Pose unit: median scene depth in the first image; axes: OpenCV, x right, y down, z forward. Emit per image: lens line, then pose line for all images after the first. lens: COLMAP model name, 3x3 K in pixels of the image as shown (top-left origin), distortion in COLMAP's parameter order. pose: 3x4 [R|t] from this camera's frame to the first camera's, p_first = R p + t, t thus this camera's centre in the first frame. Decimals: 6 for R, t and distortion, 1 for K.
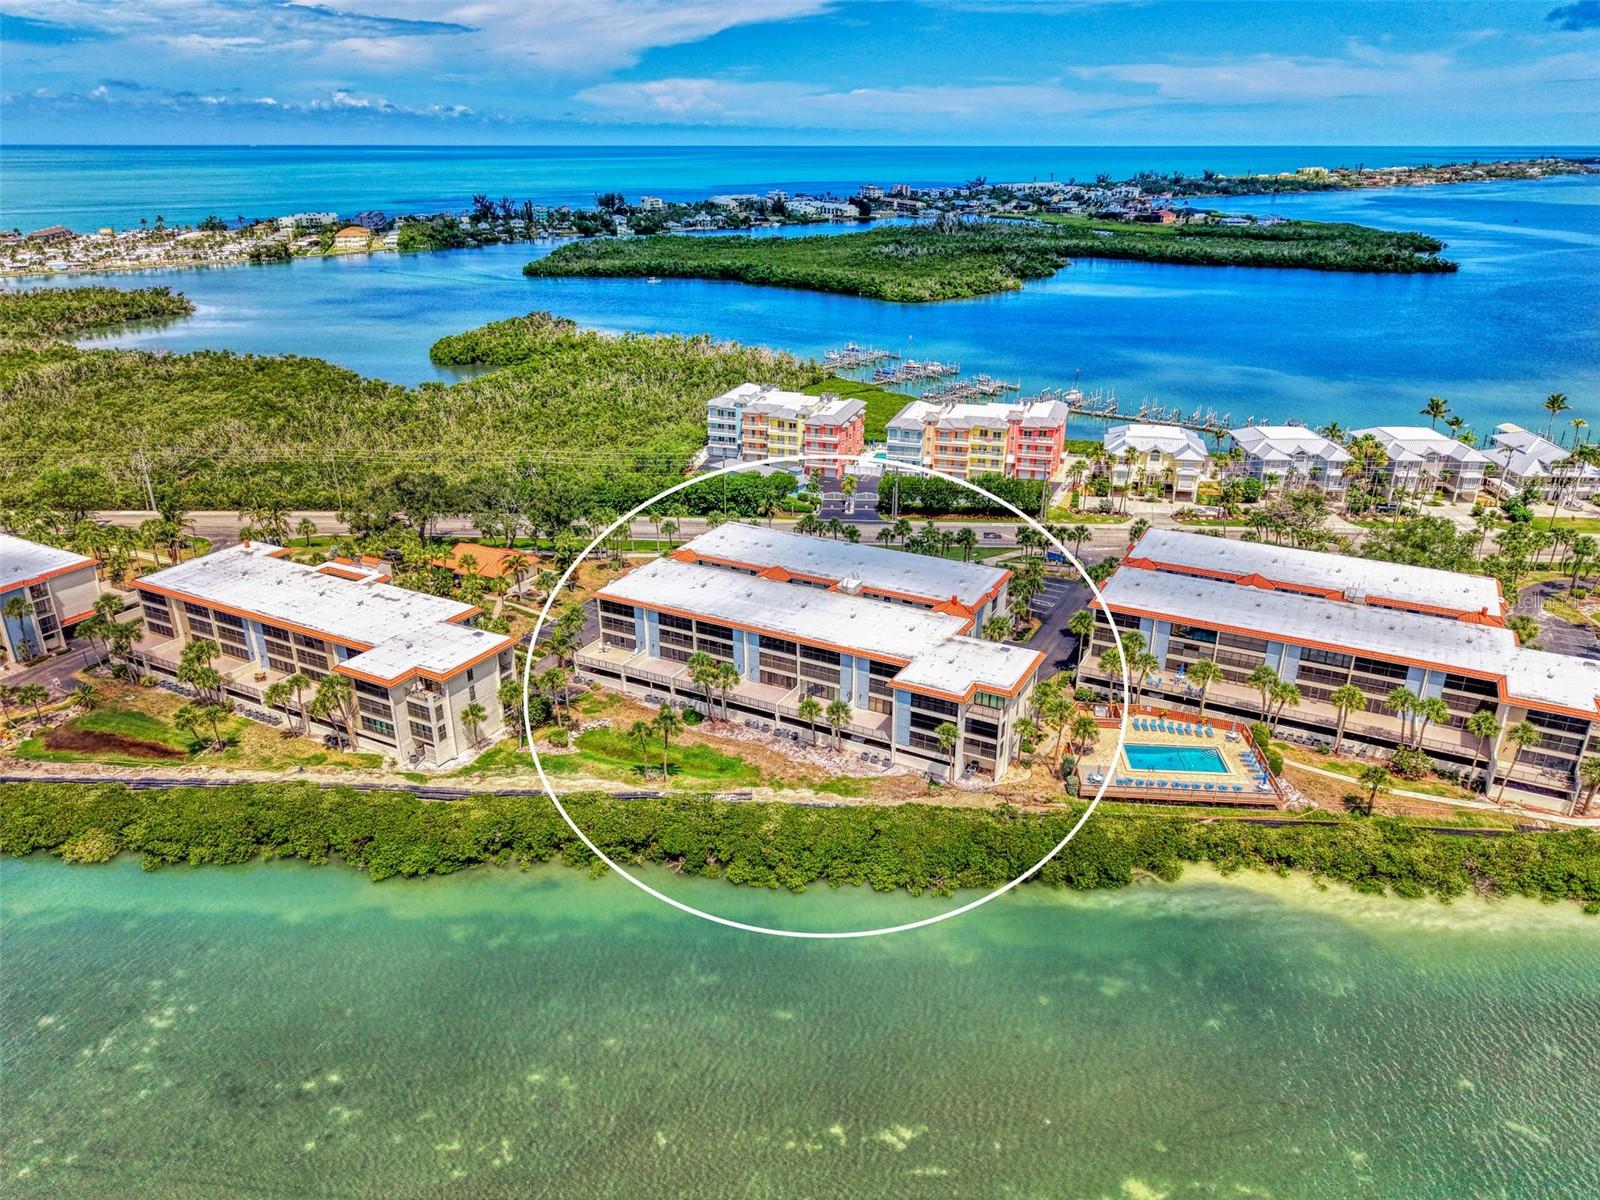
lens RADIAL K [[1096.4, 0, 804.4], [0, 1096.4, 610.1], [0, 0, 1]] dist [0.013224, -0.005258]
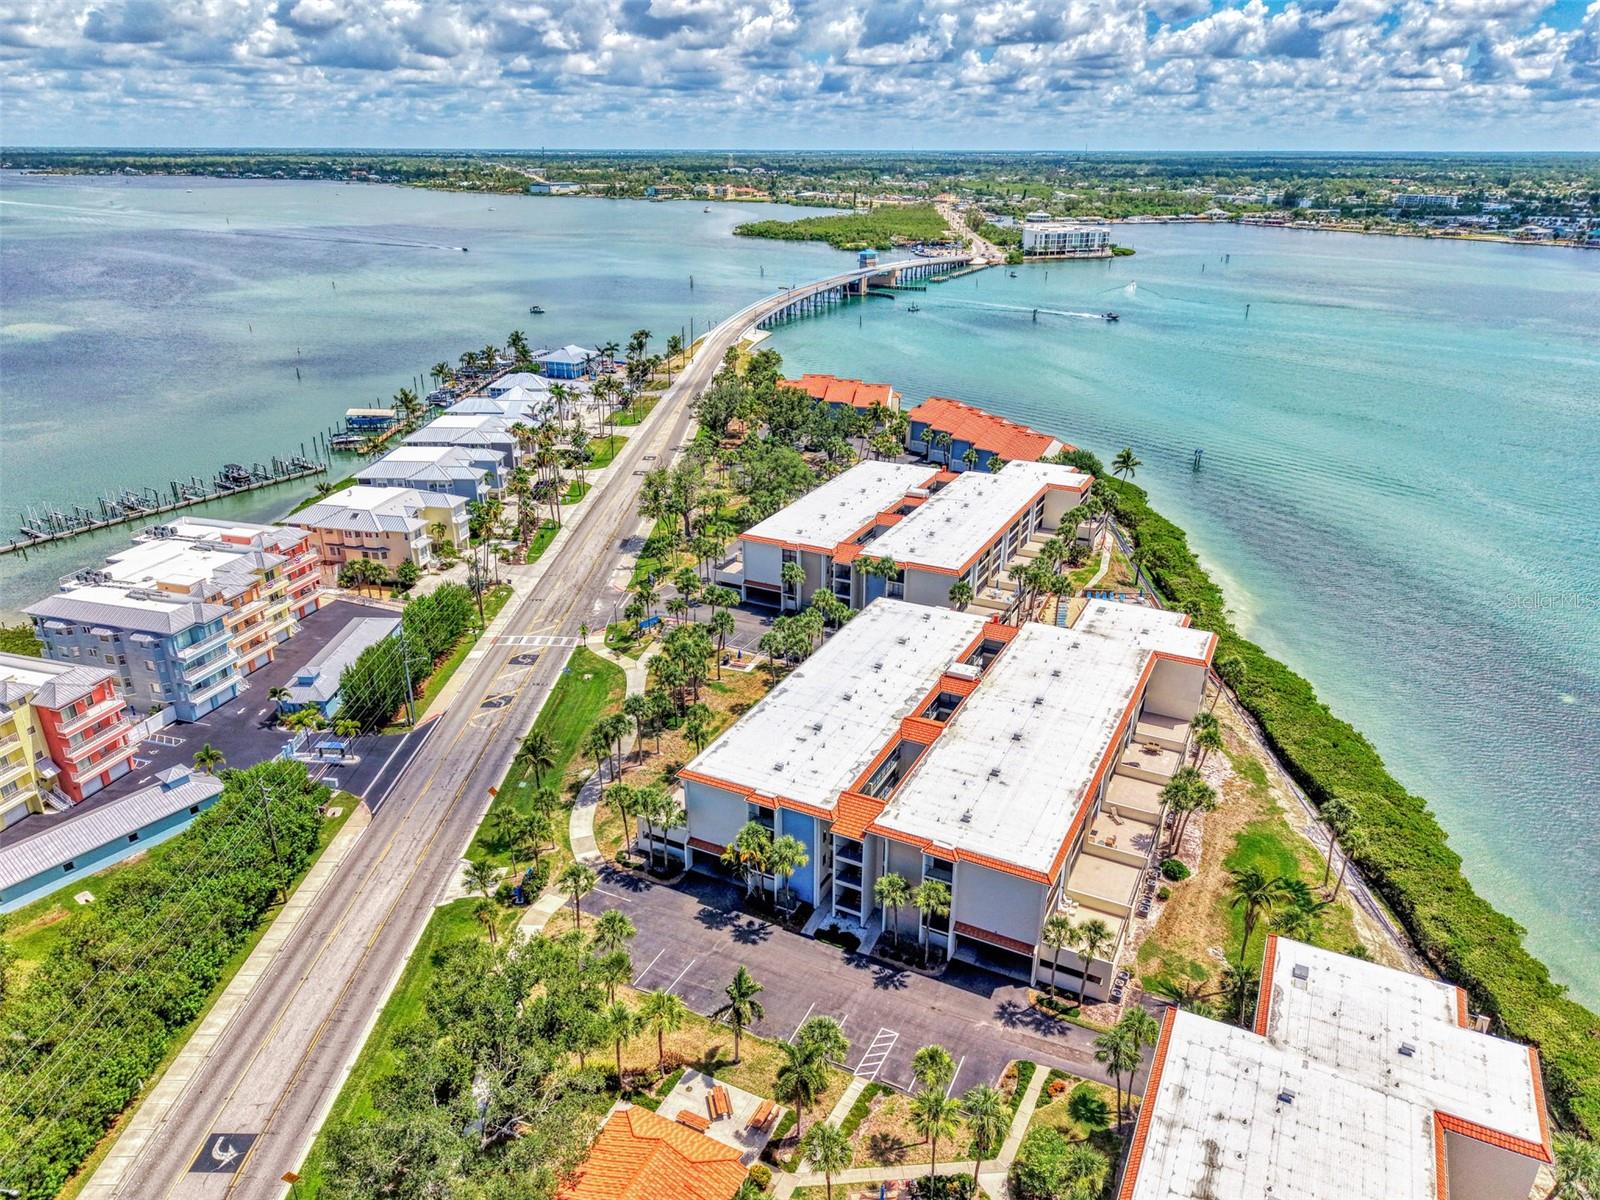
lens RADIAL K [[1081.9, 0, 800.1], [0, 1081.9, 606.8], [0, 0, 1]] dist [0.014091, -0.005562]
pose [[-0.022269, -0.392761, 0.919371, -0.667602], [0.390986, 0.842936, 0.369578, -0.405446], [-0.920127, 0.367692, 0.134793, 0.992634]]
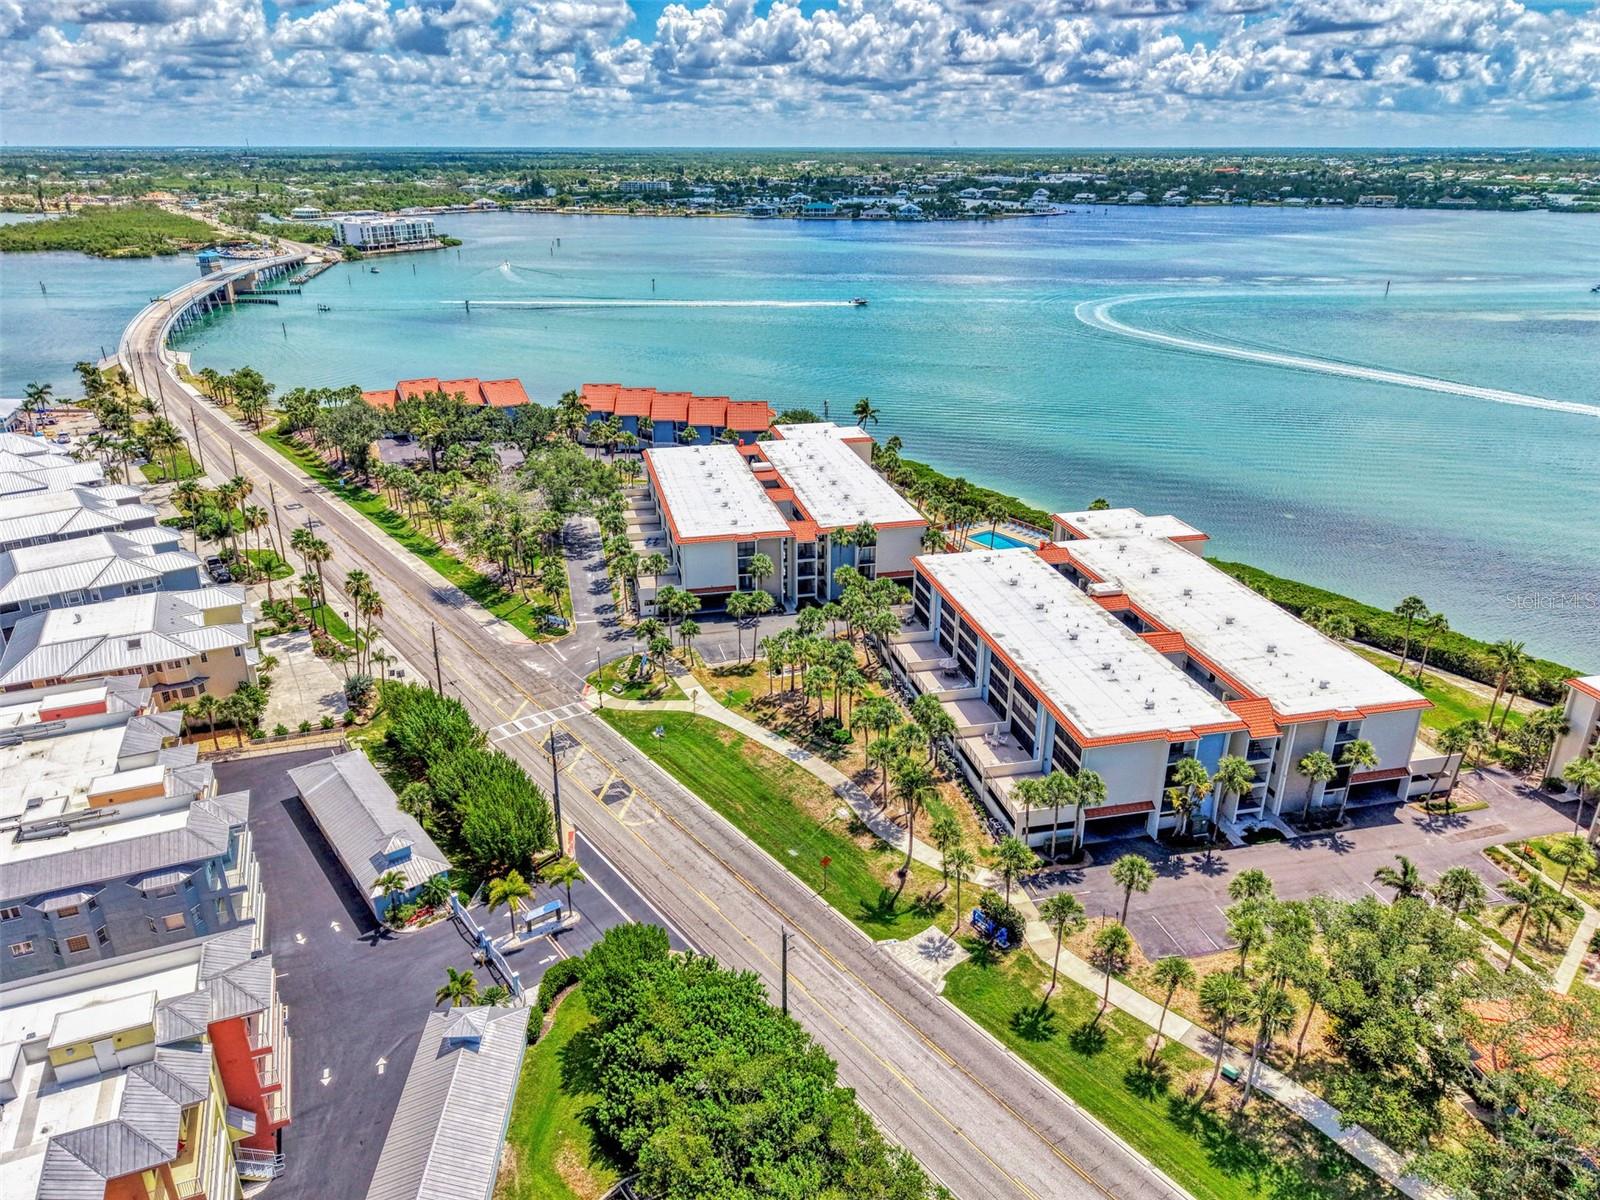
lens RADIAL K [[1096.4, 0, 804.4], [0, 1096.4, 610.1], [0, 0, 1]] dist [0.013224, -0.005258]
pose [[-0.652997, -0.297744, 0.696378, -0.400994], [0.297954, 0.744342, 0.597644, -0.588692], [-0.696289, 0.597749, -0.397339, 1.515661]]
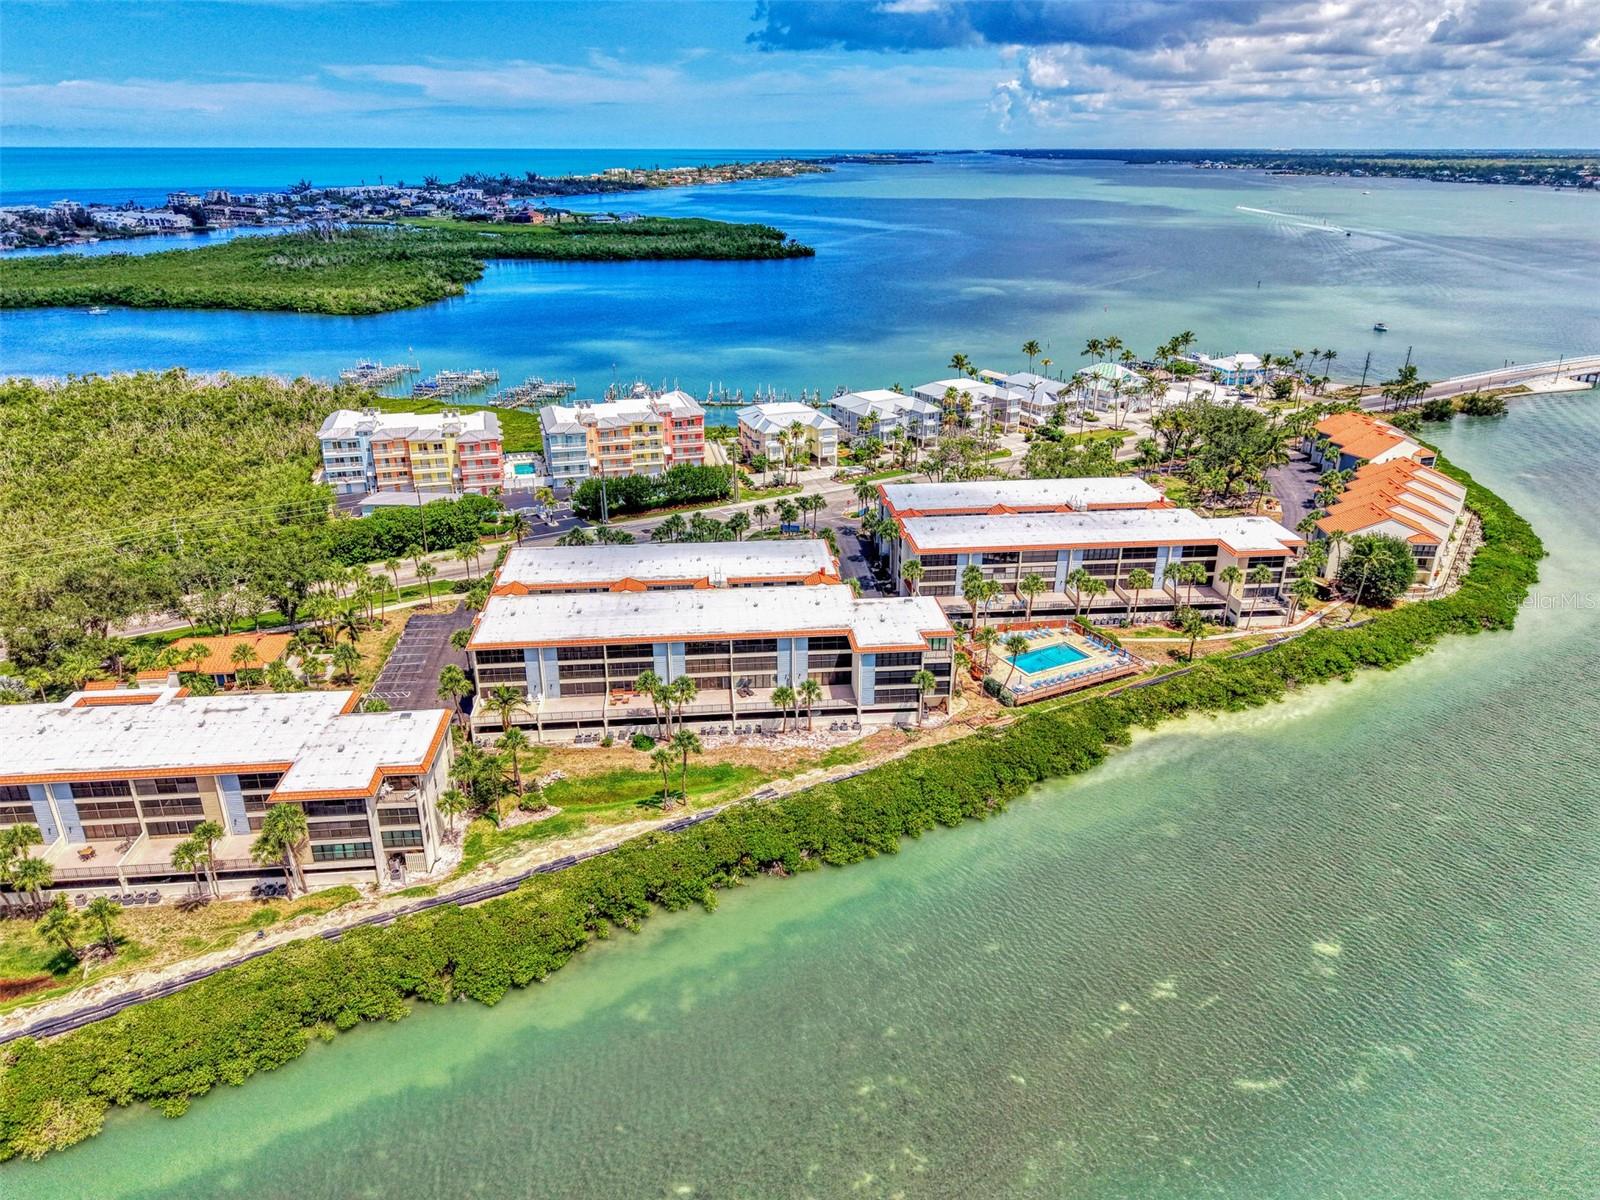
lens RADIAL K [[1096.4, 0, 804.4], [0, 1096.4, 610.1], [0, 0, 1]] dist [0.013224, -0.005258]
pose [[0.832800, -0.215808, 0.509775, -0.414782], [0.216719, 0.974480, 0.058490, -0.037259], [-0.509388, 0.061768, 0.858317, 0.092620]]
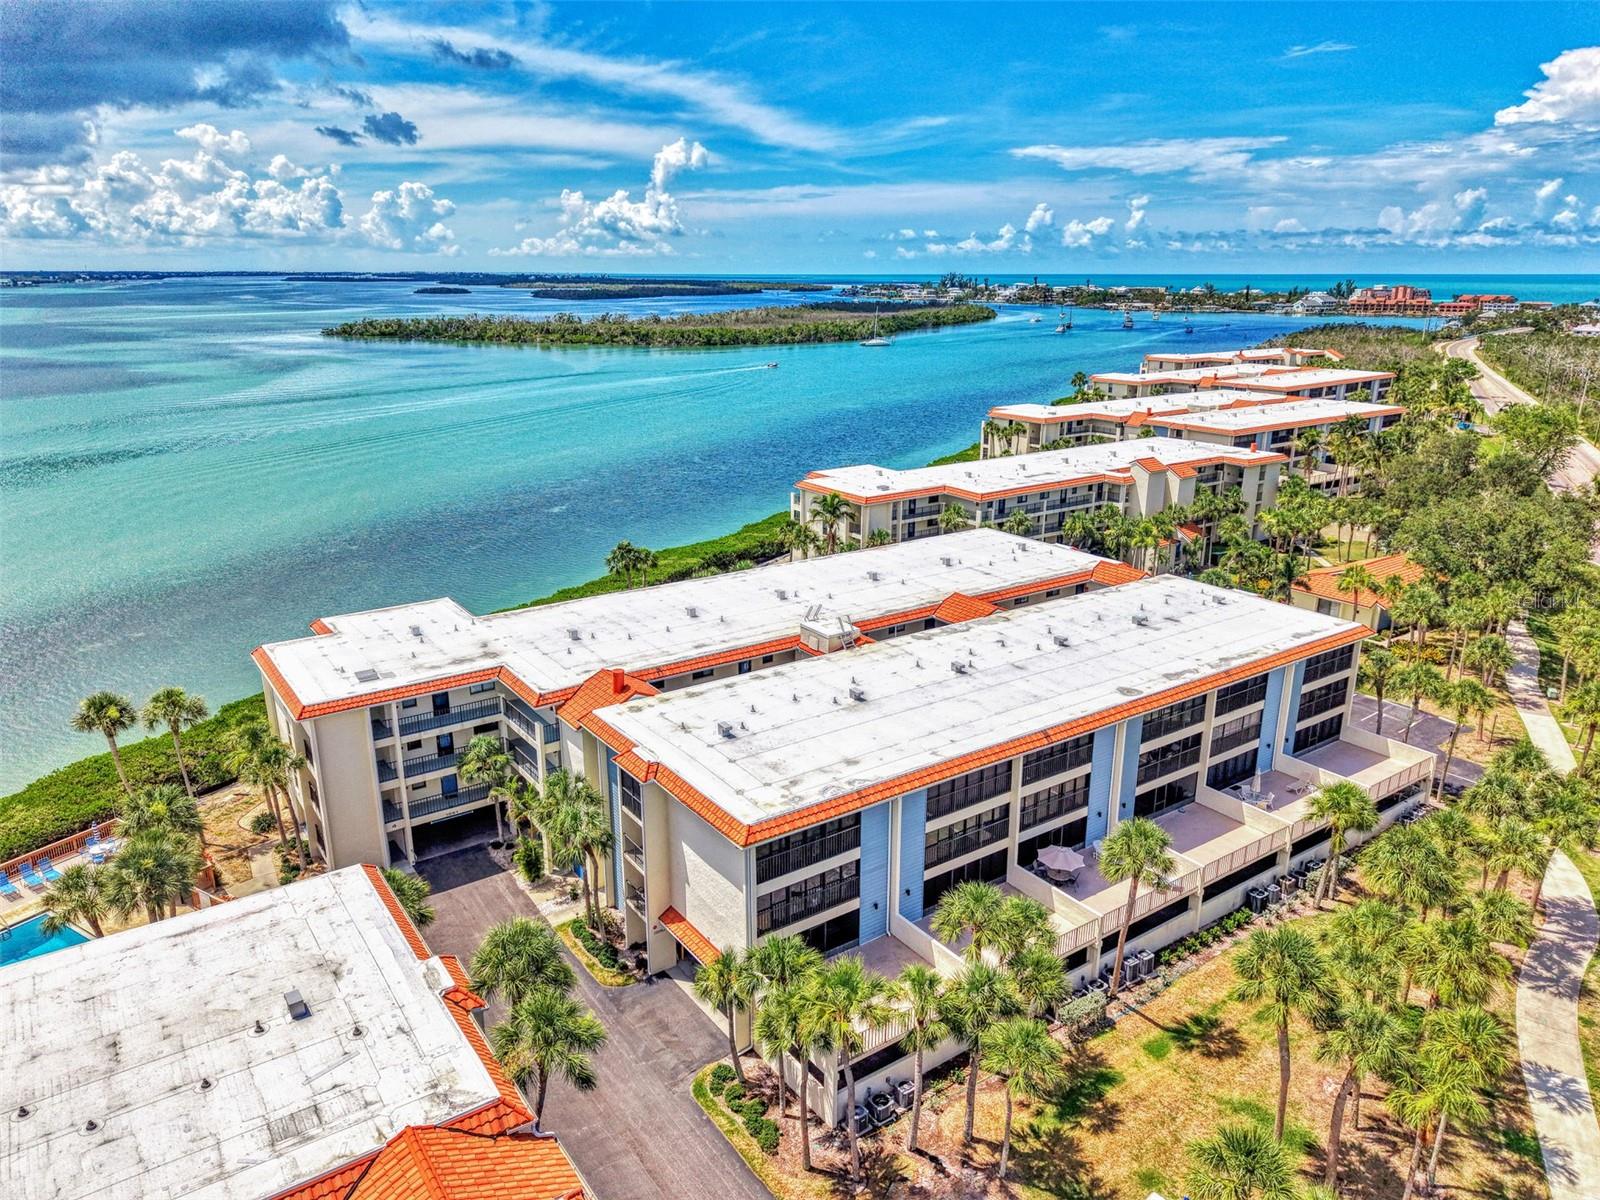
lens RADIAL K [[1100.6, 0, 782.4], [0, 1100.6, 601.8], [0, 0, 1]] dist [-0.045504, 0.035275]
pose [[-0.465140, 0.259281, -0.846415, 0.430642], [-0.343870, 0.828138, 0.442652, -0.228459], [0.815720, 0.496952, -0.296041, 1.118357]]
